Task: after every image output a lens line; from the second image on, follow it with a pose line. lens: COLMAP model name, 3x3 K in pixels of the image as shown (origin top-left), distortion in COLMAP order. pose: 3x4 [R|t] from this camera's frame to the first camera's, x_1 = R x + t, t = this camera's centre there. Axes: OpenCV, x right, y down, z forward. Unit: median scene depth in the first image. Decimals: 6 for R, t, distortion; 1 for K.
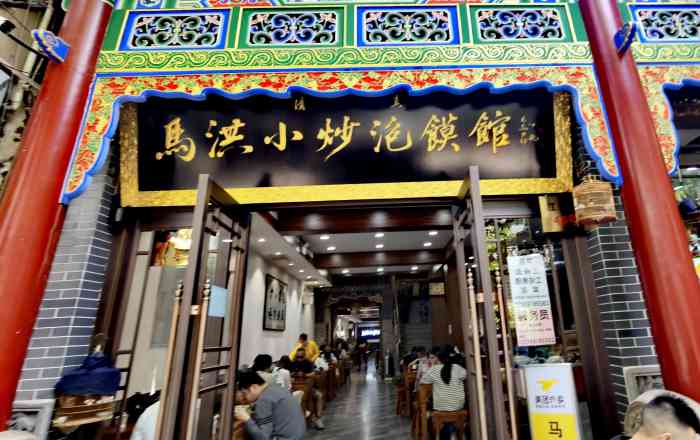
lens RADIAL K [[413.0, 0, 415.6], [0, 413.0, 159.9], [0, 0, 1]] dist [0.057299, -0.080004]
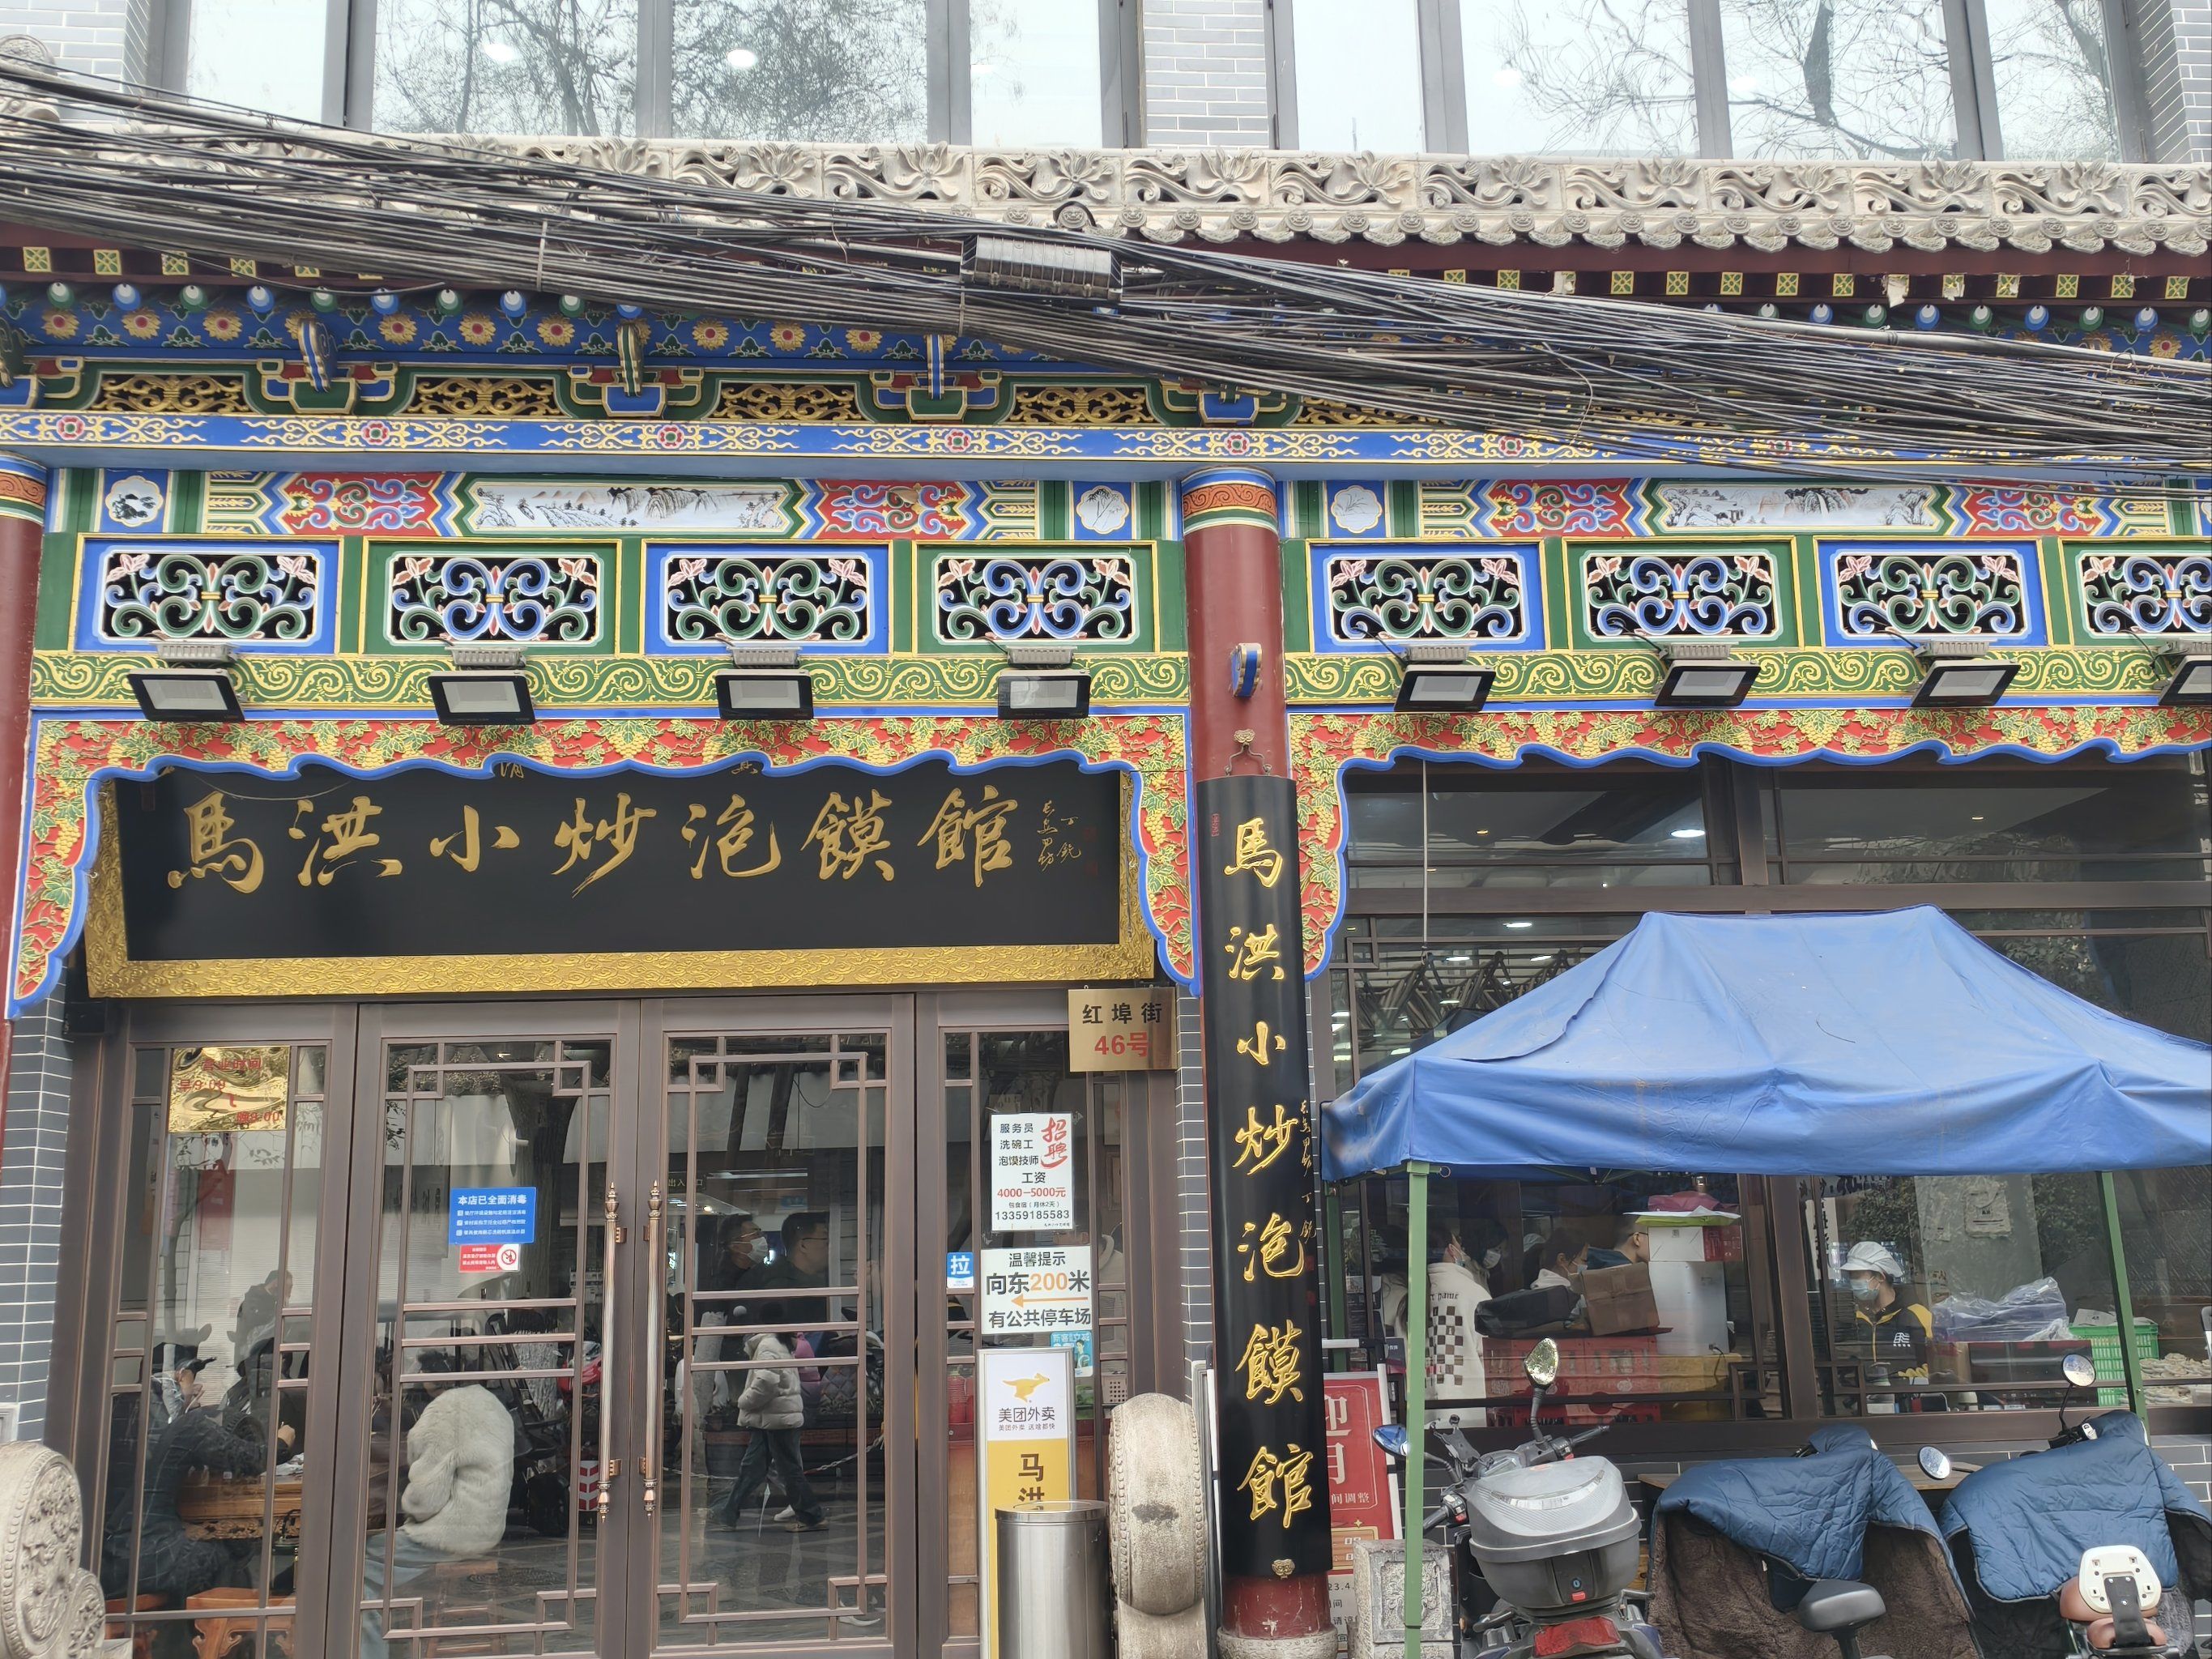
lens RADIAL K [[2082.3, 0, 1106.0], [0, 2082.3, 829.5], [0, 0, 1]] dist [0.121922, 0.010554]
pose [[0.999117, 0.031956, 0.027265, 0.275723], [-0.036343, 0.983072, 0.179581, -0.485689], [-0.021064, -0.180414, 0.983365, -1.157226]]
